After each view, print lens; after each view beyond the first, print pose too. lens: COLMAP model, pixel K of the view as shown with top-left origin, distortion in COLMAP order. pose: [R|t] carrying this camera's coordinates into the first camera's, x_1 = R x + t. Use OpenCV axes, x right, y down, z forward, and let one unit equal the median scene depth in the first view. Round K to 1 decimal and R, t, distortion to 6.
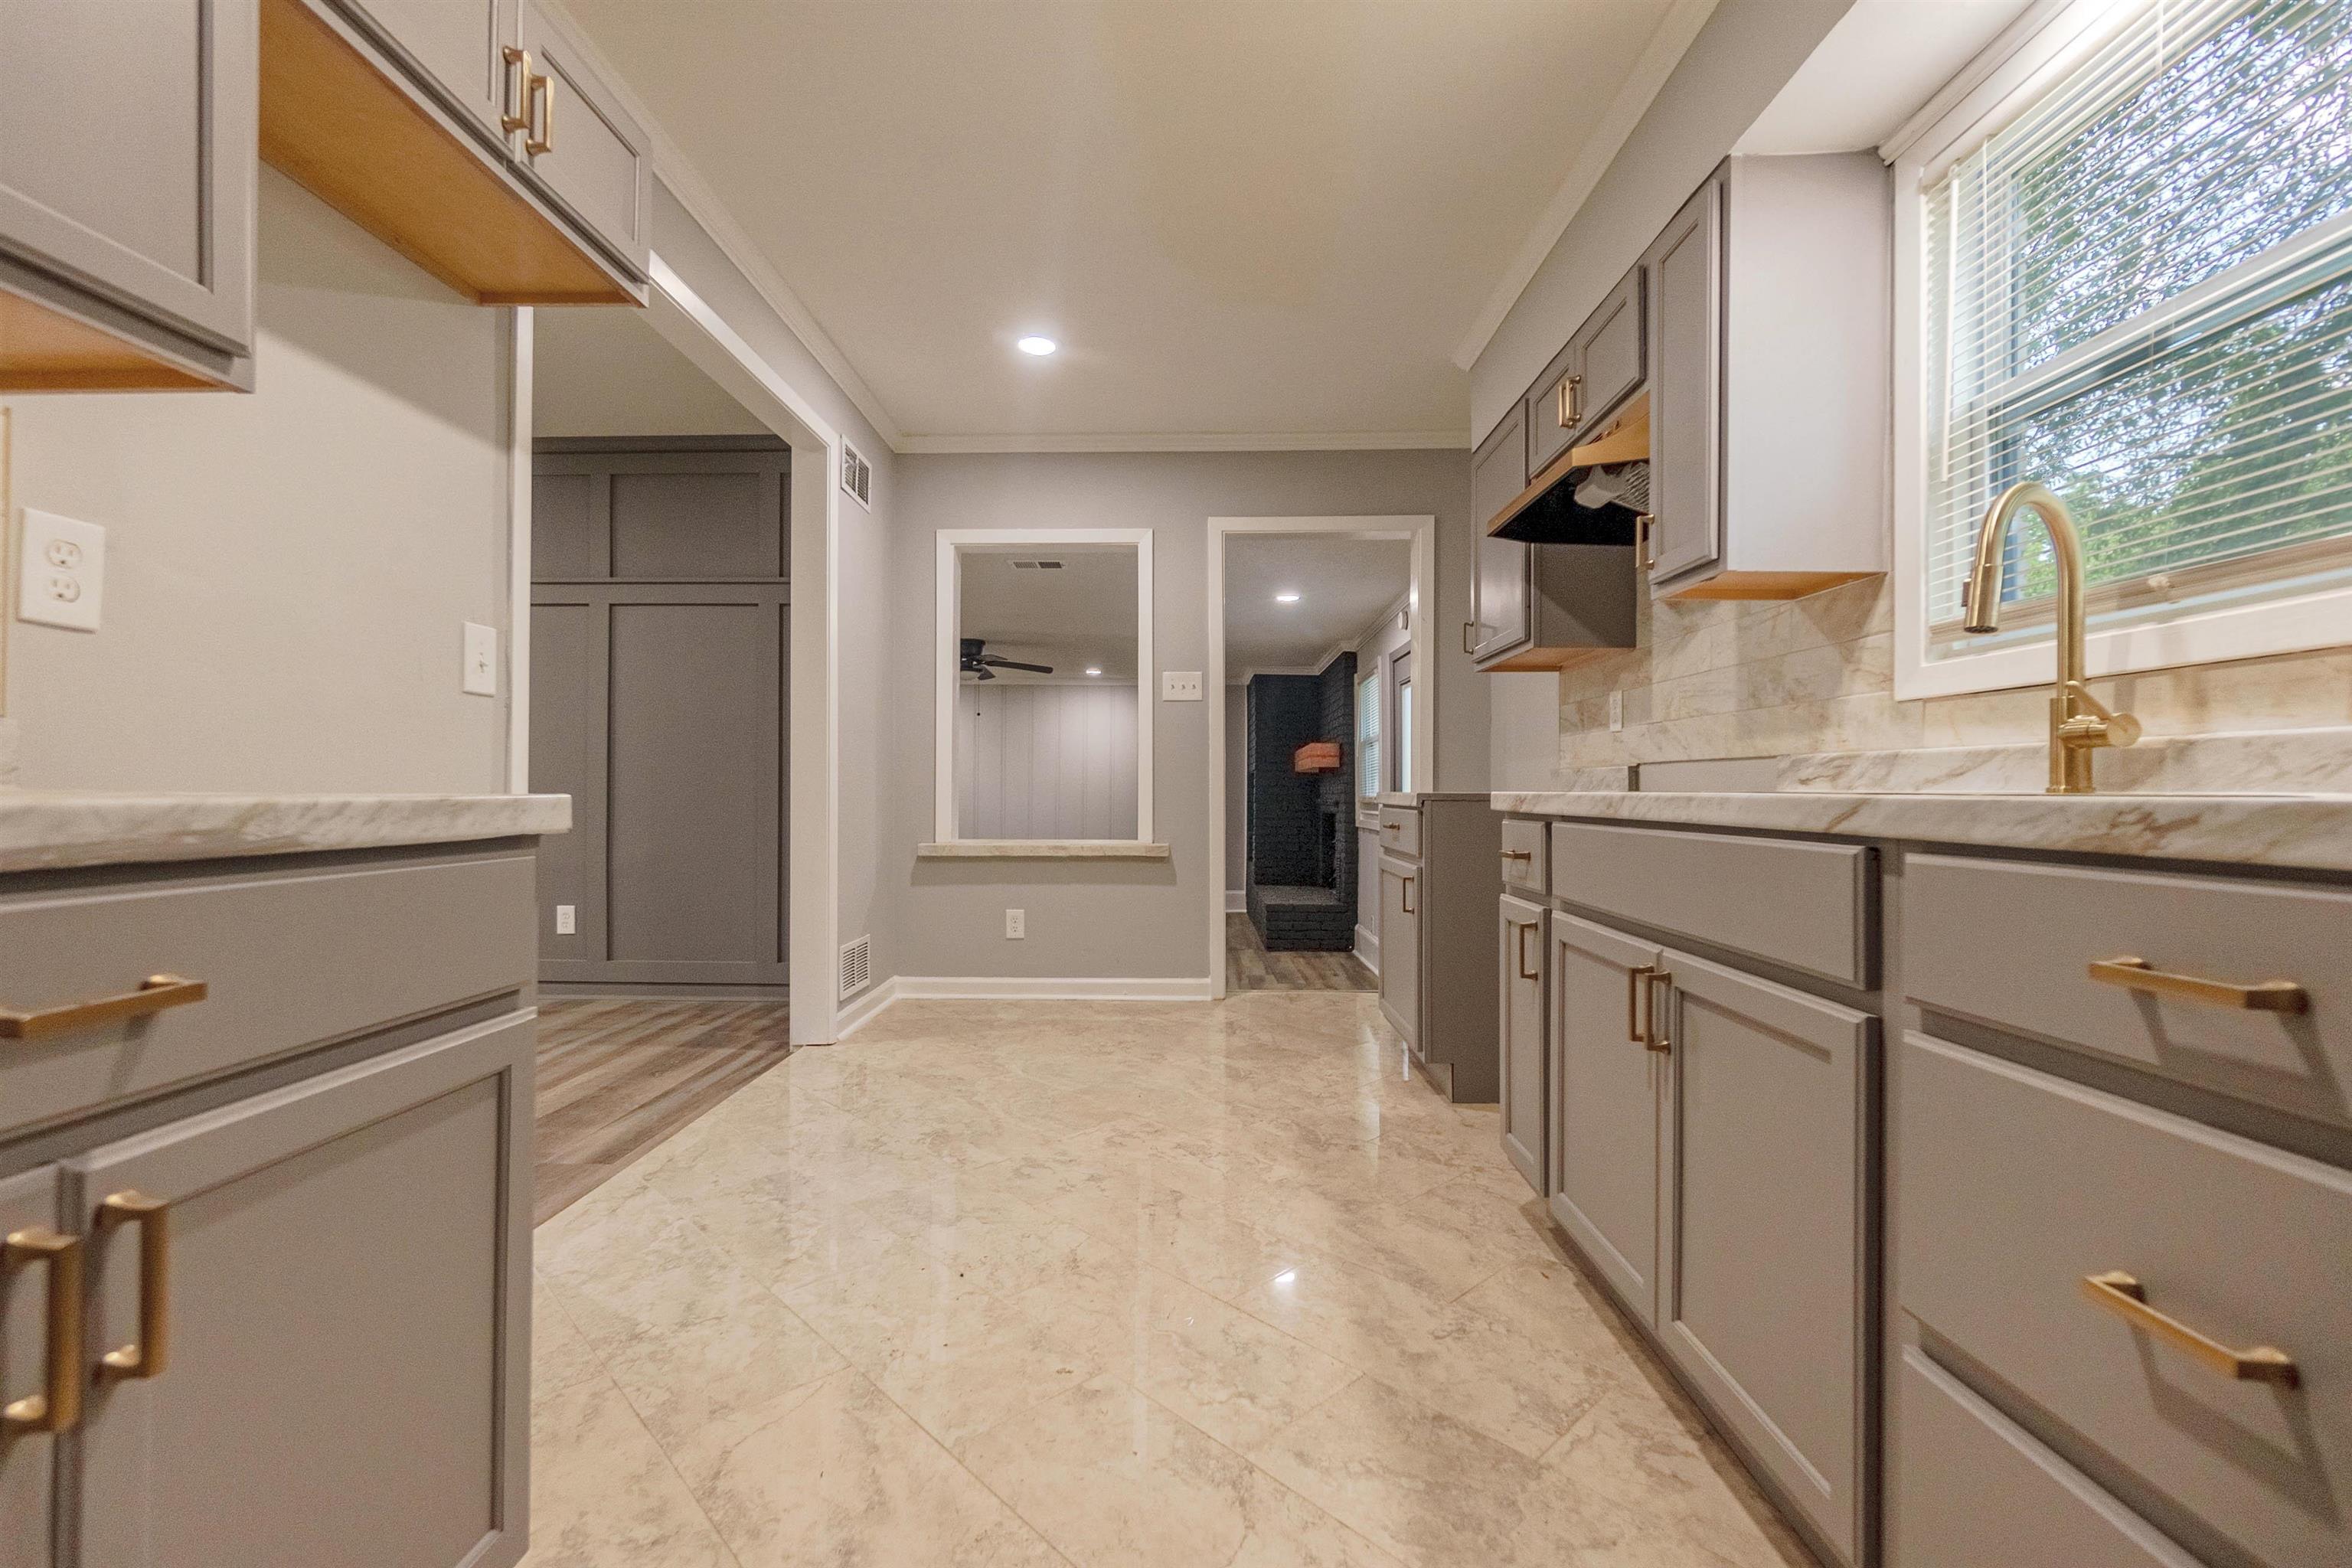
lens RADIAL K [[1008.7, 0, 1166.4], [0, 1008.7, 791.1], [0, 0, 1]] dist [-0.004502, -0.000700]
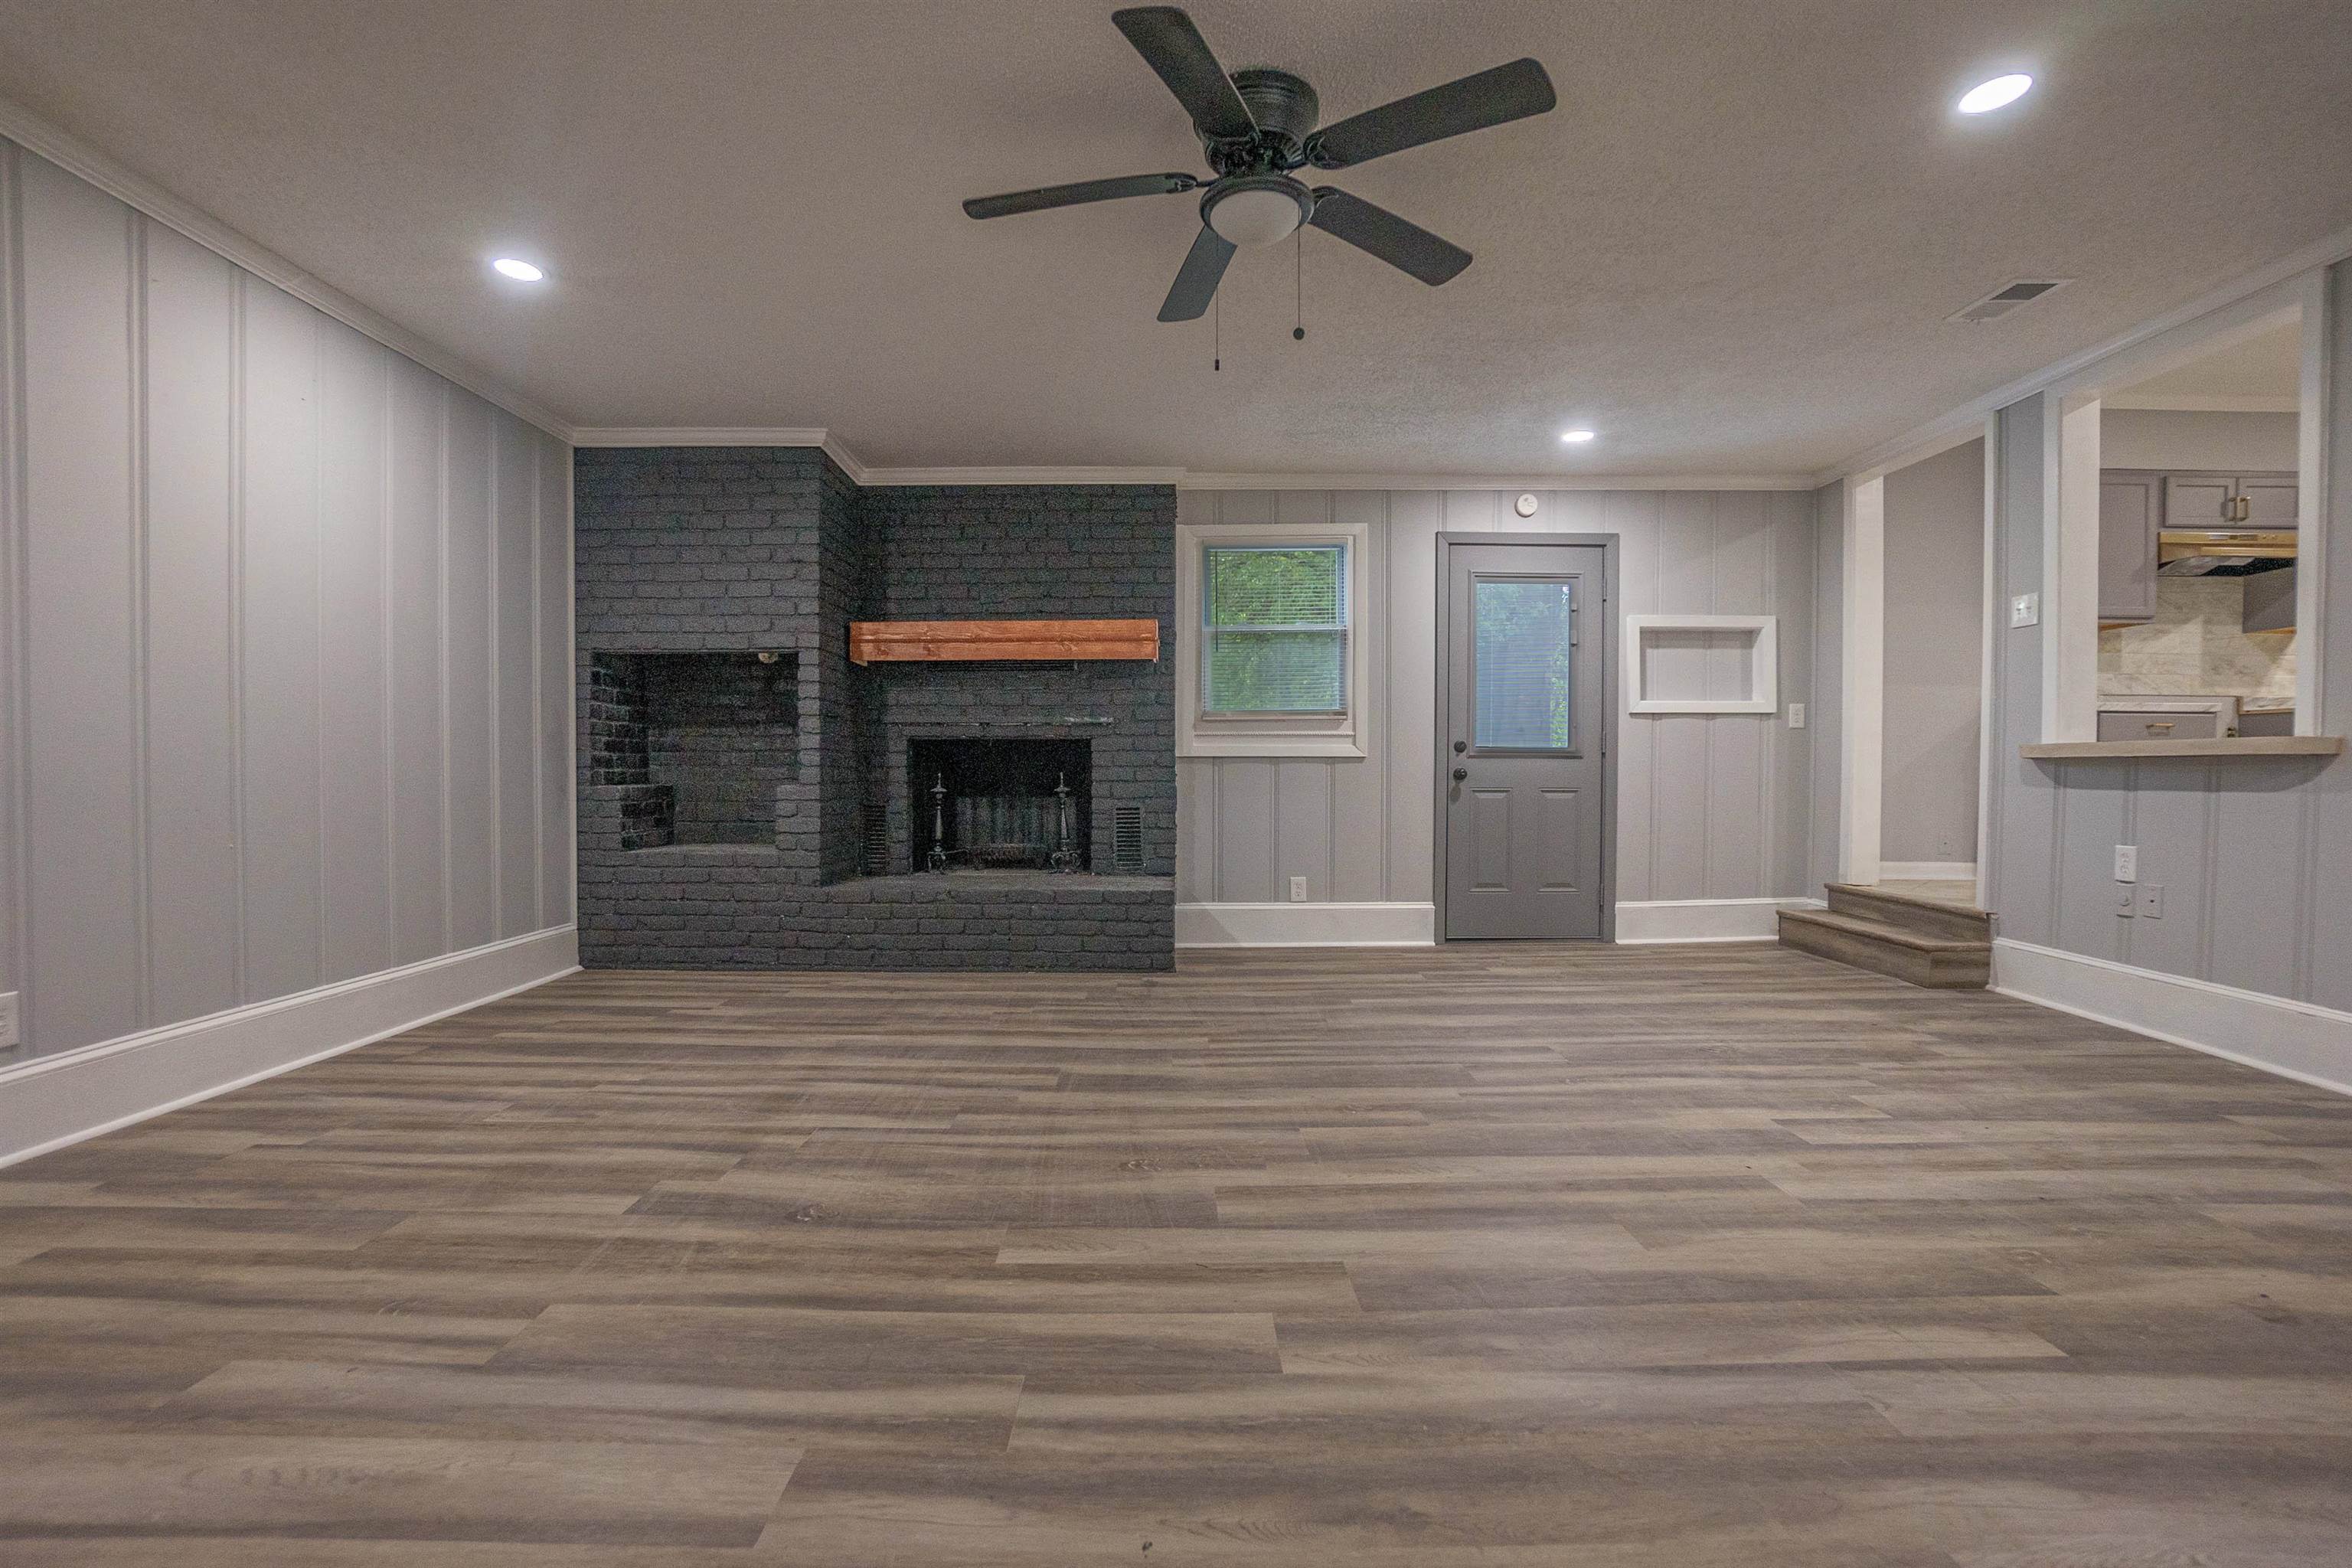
lens RADIAL K [[1008.7, 0, 1166.4], [0, 1008.7, 791.1], [0, 0, 1]] dist [-0.004502, -0.000700]
pose [[-0.029664, -0.007615, 0.999531, -2.332977], [-0.002205, 0.999969, 0.007553, 0.245633], [-0.999557, -0.001980, -0.029680, 4.884240]]
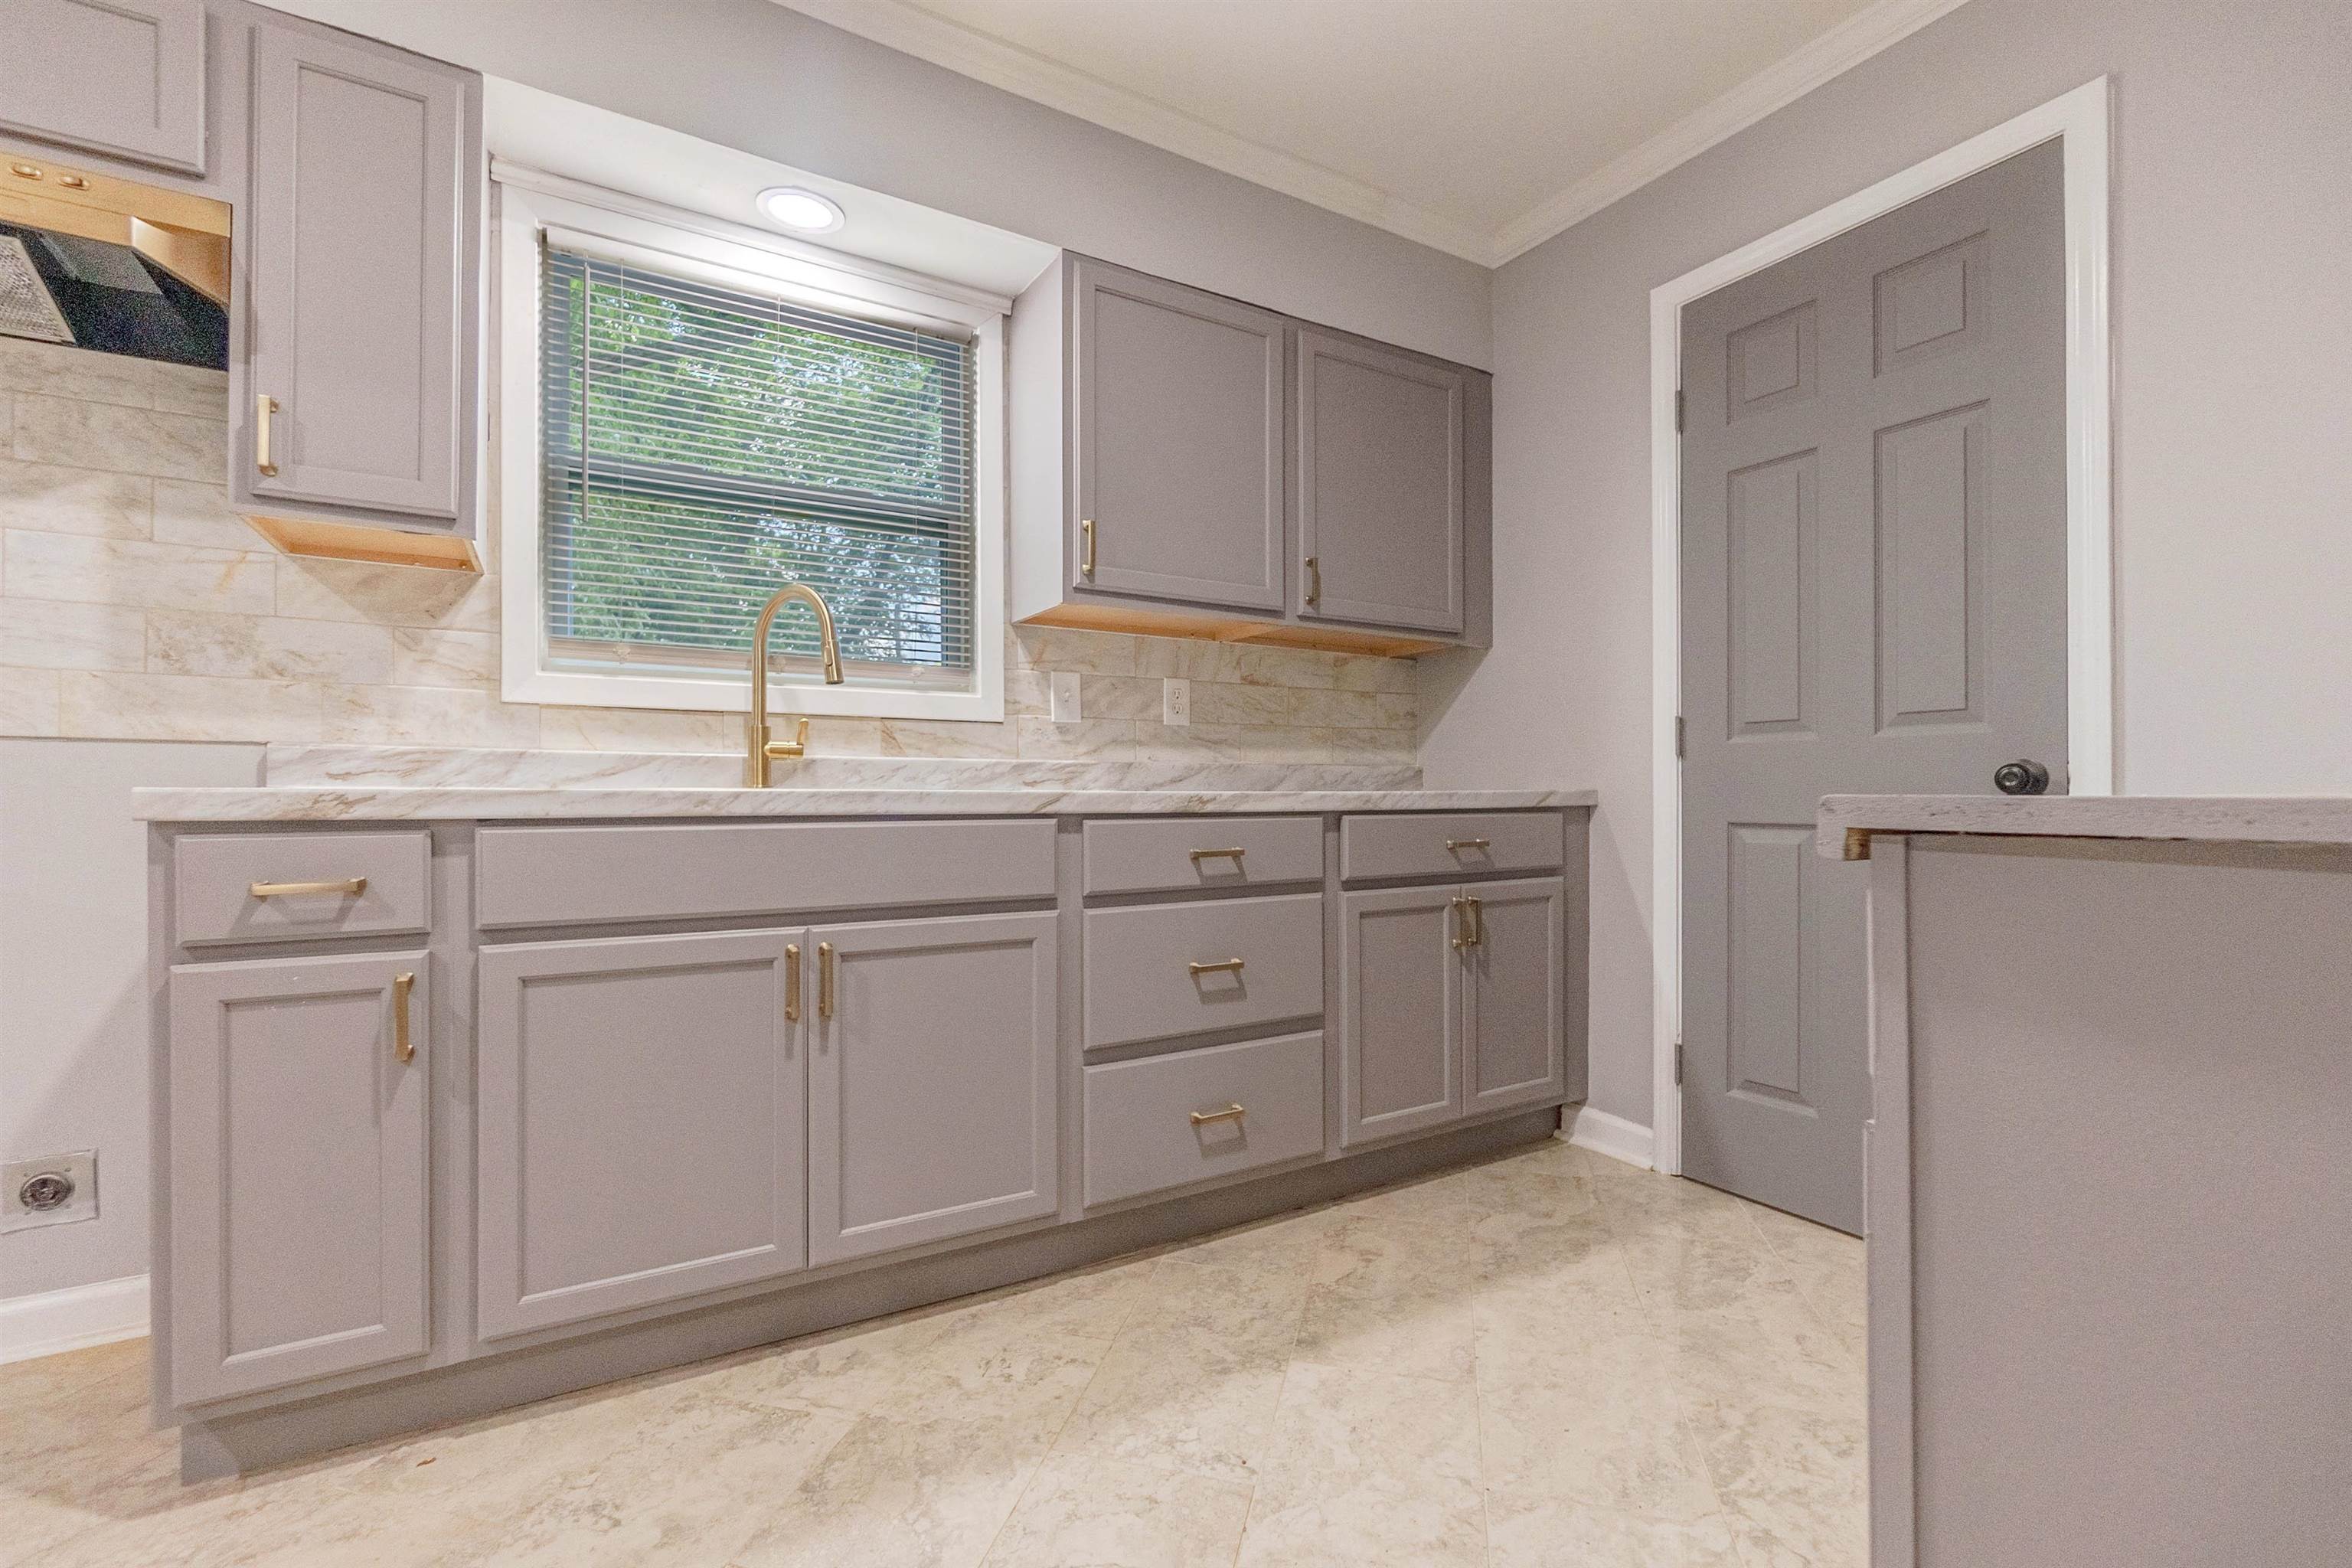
lens RADIAL K [[1008.7, 0, 1166.4], [0, 1008.7, 791.1], [0, 0, 1]] dist [-0.004502, -0.000700]
pose [[-0.527393, -0.001360, 0.849620, -0.585660], [-0.002803, 0.999996, -0.000140, 0.002005], [-0.849617, -0.002455, -0.527395, 1.072036]]
